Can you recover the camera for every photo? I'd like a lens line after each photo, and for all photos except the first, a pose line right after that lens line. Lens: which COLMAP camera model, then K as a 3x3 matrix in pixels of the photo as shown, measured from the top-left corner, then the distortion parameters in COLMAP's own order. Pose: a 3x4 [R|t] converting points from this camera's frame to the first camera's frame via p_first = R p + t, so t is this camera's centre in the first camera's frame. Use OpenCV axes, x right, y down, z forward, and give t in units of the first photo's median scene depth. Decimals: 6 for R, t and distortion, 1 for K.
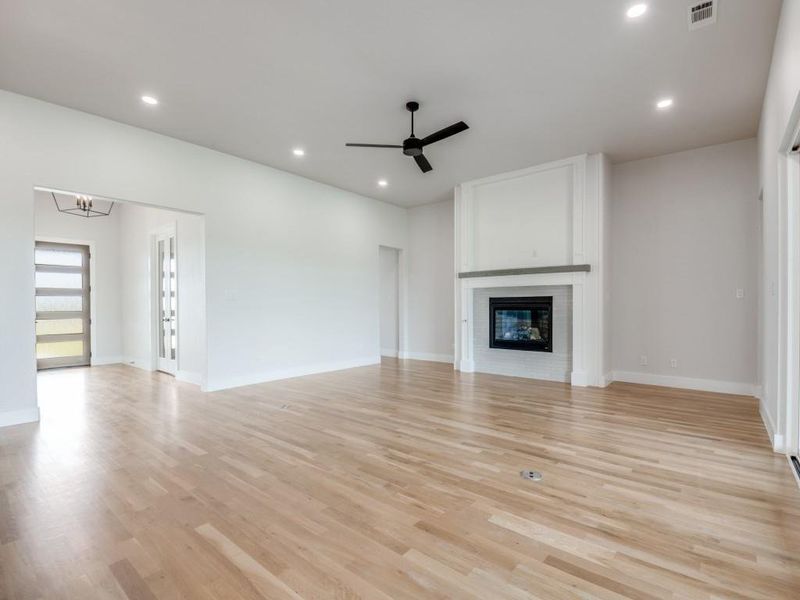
lens RADIAL K [[380.0, 0, 401.8], [0, 380.0, 312.8], [0, 0, 1]] dist [-0.000470, -0.000608]
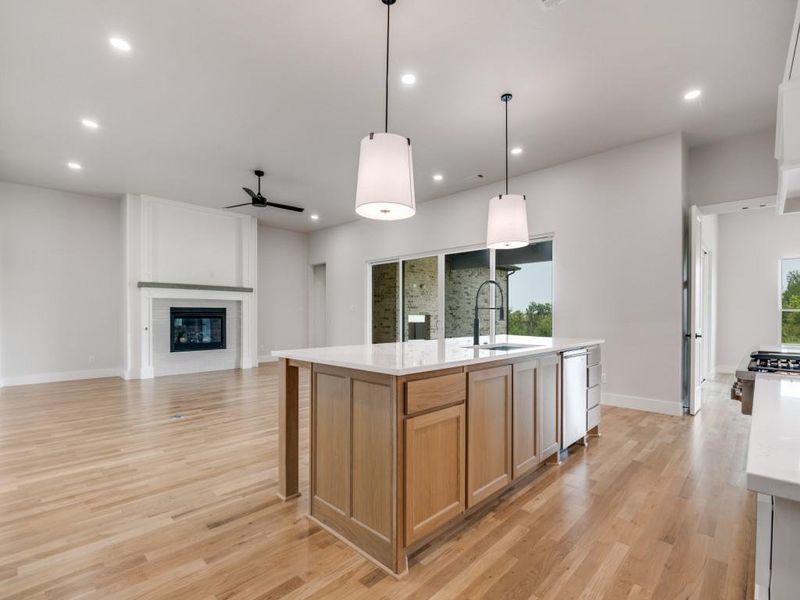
lens RADIAL K [[380.0, 0, 401.8], [0, 380.0, 312.8], [0, 0, 1]] dist [-0.000470, -0.000608]
pose [[0.078158, 0.009422, 0.996896, -0.955851], [0.018065, 0.999778, -0.010866, 0.000509], [-0.996777, 0.018858, 0.077971, 0.269170]]
